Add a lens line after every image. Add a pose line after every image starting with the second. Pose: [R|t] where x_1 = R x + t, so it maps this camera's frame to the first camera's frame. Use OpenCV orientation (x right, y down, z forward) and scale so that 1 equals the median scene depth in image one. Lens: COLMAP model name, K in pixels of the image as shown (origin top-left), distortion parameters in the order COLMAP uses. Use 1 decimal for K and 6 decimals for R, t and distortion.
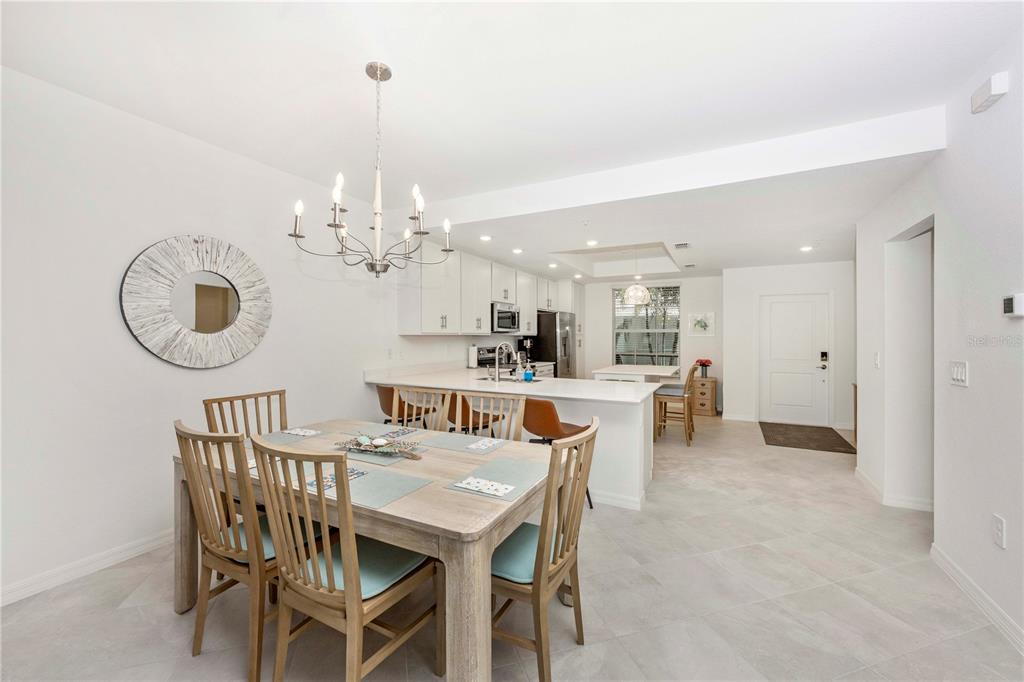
lens RADIAL K [[405.2, 0, 523.7], [0, 405.2, 333.9], [0, 0, 1]] dist [-0.000359, -0.000078]
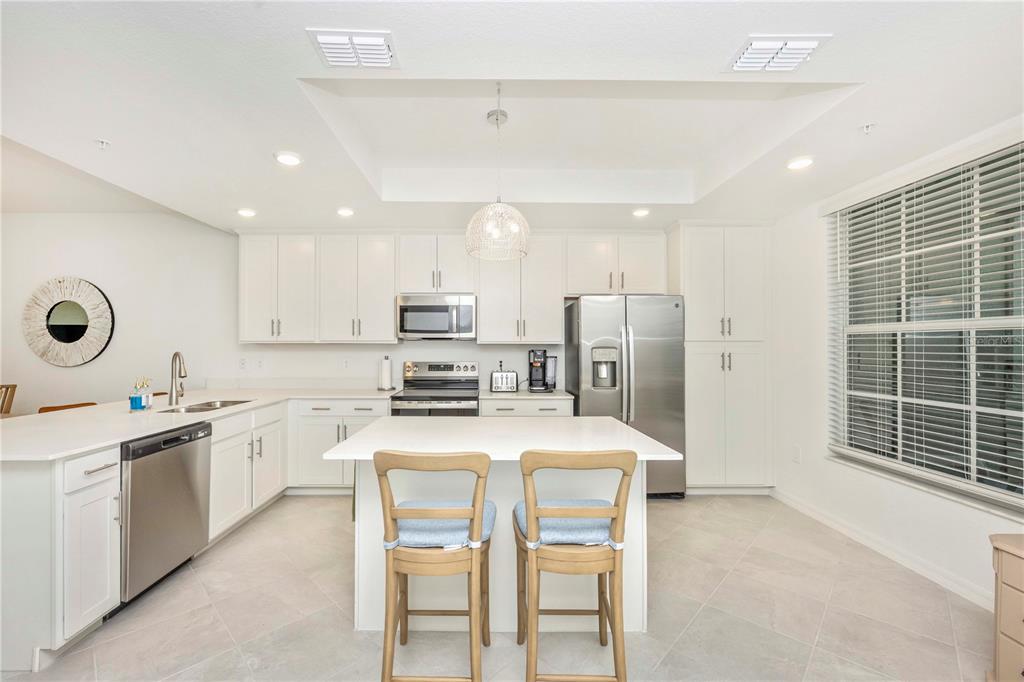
lens RADIAL K [[425.4, 0, 497.4], [0, 425.4, 344.5], [0, 0, 1]] dist [-0.002561, -0.000239]
pose [[0.454340, -0.006309, -0.890806, 0.622412], [0.004326, 0.999979, -0.004875, 0.008814], [0.890818, -0.001639, 0.454358, 0.815088]]
